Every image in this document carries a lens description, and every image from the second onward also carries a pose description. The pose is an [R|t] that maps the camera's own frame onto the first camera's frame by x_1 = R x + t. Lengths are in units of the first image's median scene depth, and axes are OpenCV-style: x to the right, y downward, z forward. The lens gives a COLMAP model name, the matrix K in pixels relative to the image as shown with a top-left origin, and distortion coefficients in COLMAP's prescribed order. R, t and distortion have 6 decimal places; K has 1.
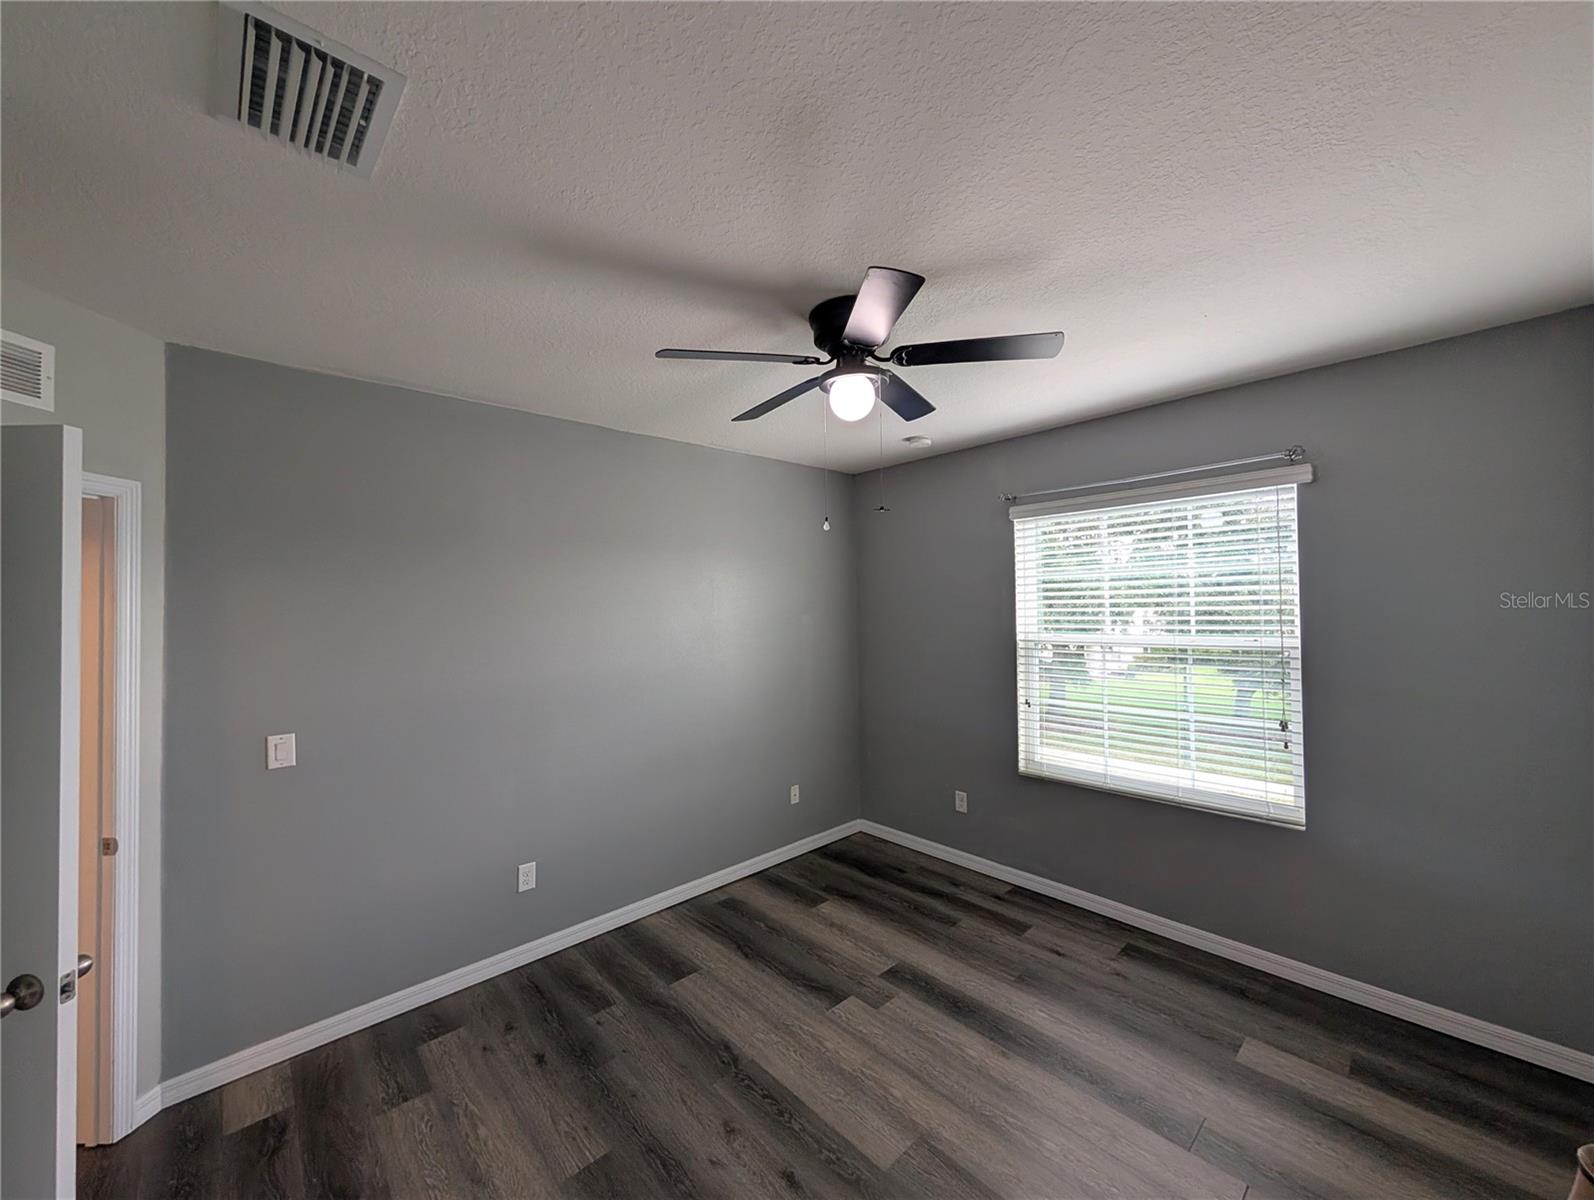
lens RADIAL K [[605.1, 0, 796.7], [0, 605.1, 594.2], [0, 0, 1]] dist [-0.001291, 0.000044]
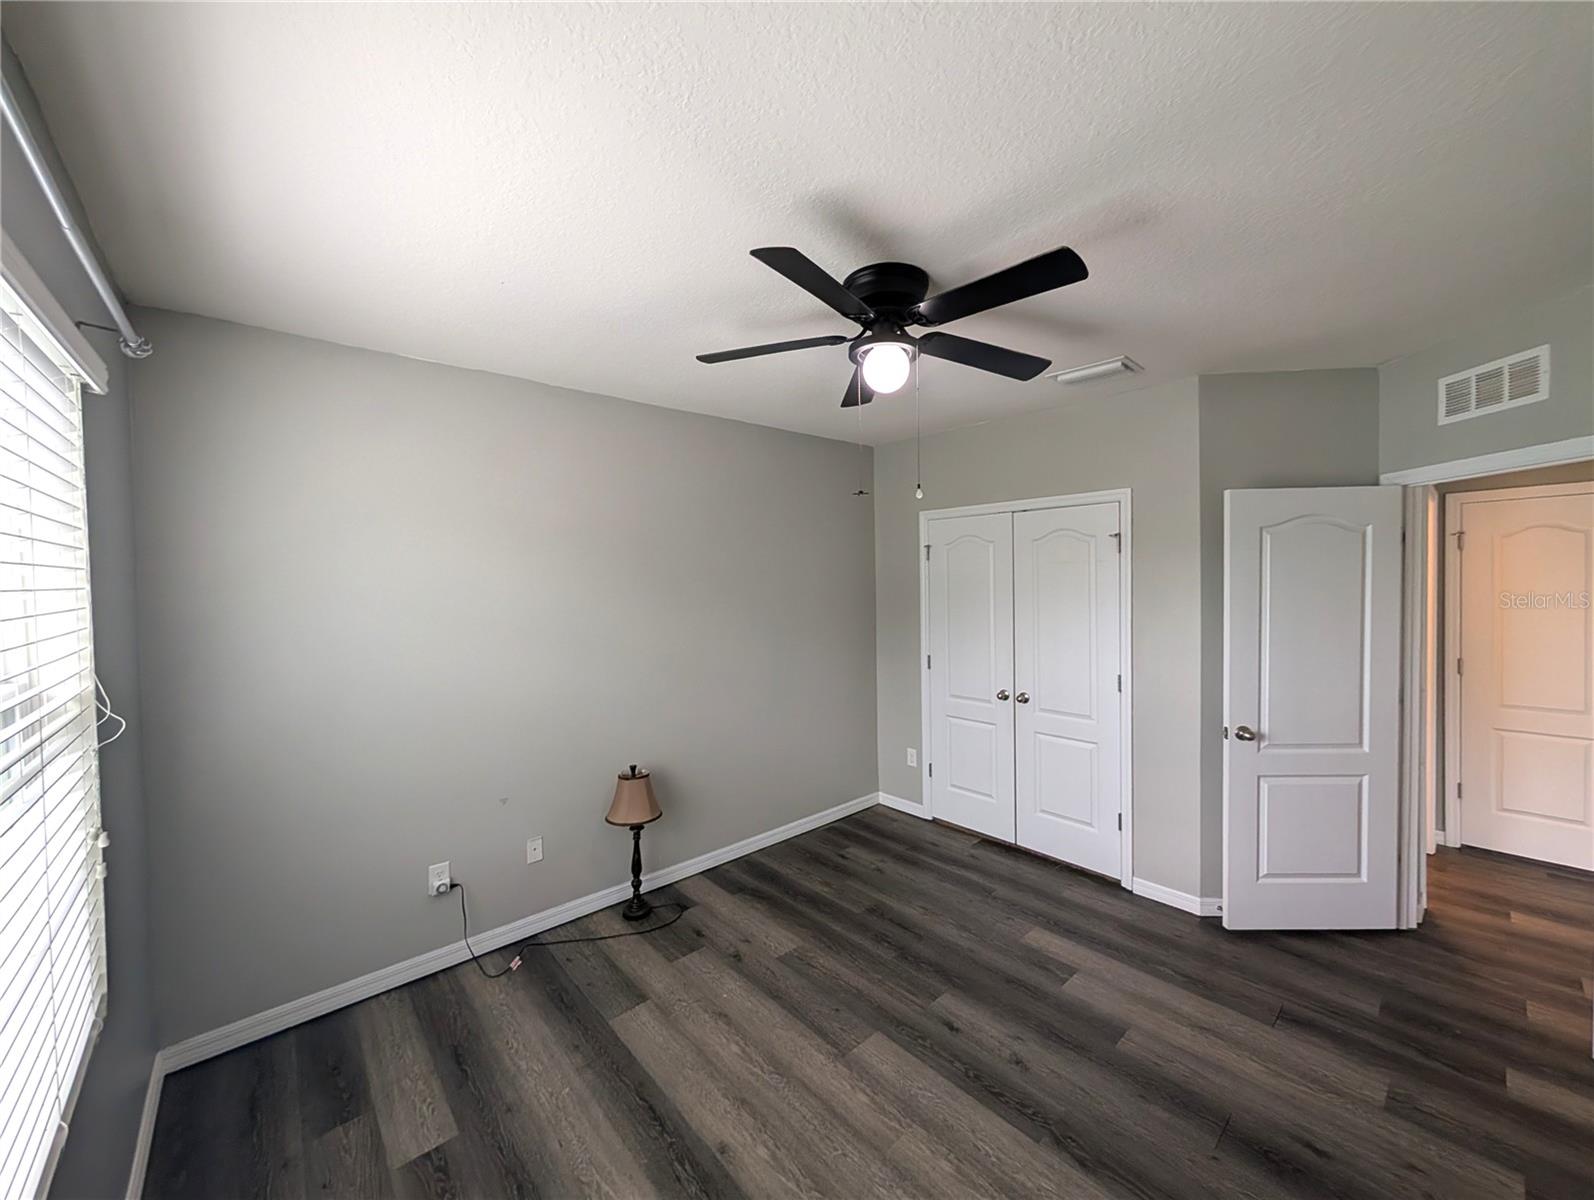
lens RADIAL K [[605.1, 0, 796.7], [0, 605.1, 594.2], [0, 0, 1]] dist [-0.001291, 0.000044]
pose [[-0.999406, 0.032344, 0.011908, 0.240975], [0.032509, 0.999374, 0.013956, 0.020266], [-0.011449, 0.014334, -0.999832, 2.020842]]
